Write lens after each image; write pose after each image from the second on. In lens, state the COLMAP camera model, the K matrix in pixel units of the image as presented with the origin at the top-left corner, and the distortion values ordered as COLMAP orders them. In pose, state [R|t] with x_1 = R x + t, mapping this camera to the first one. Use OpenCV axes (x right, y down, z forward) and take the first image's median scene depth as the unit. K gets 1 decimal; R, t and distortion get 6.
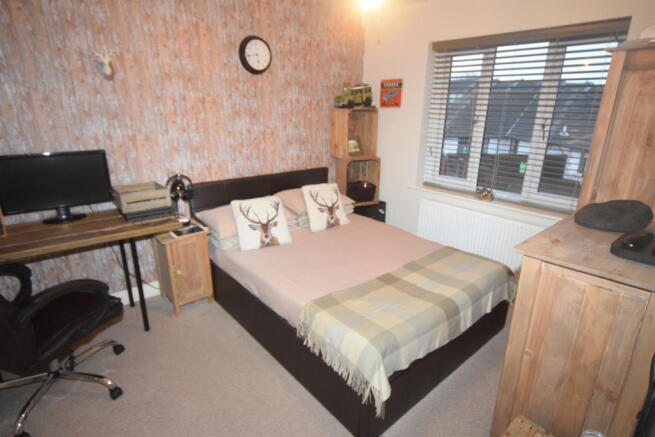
lens RADIAL K [[348.3, 0, 330.5], [0, 348.3, 218.6], [0, 0, 1]] dist [-0.012718, -0.002356]
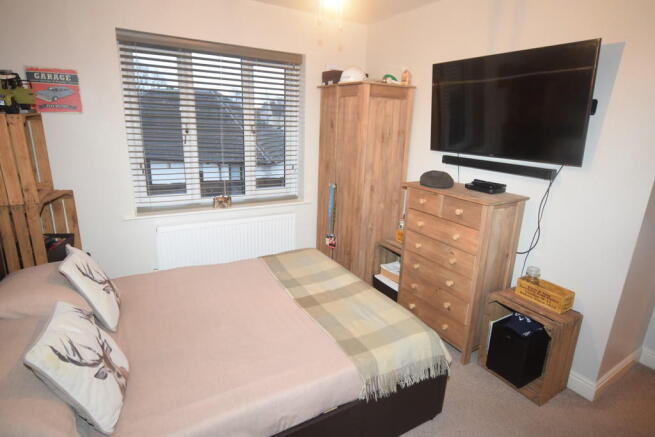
lens RADIAL K [[348.3, 0, 328.2], [0, 348.3, 217.1], [0, 0, 1]] dist [-0.012718, -0.002356]
pose [[0.191314, -0.269856, 0.943704, -0.479166], [0.267937, 0.939305, 0.214280, -0.168920], [-0.944250, 0.211859, 0.252006, 0.491528]]
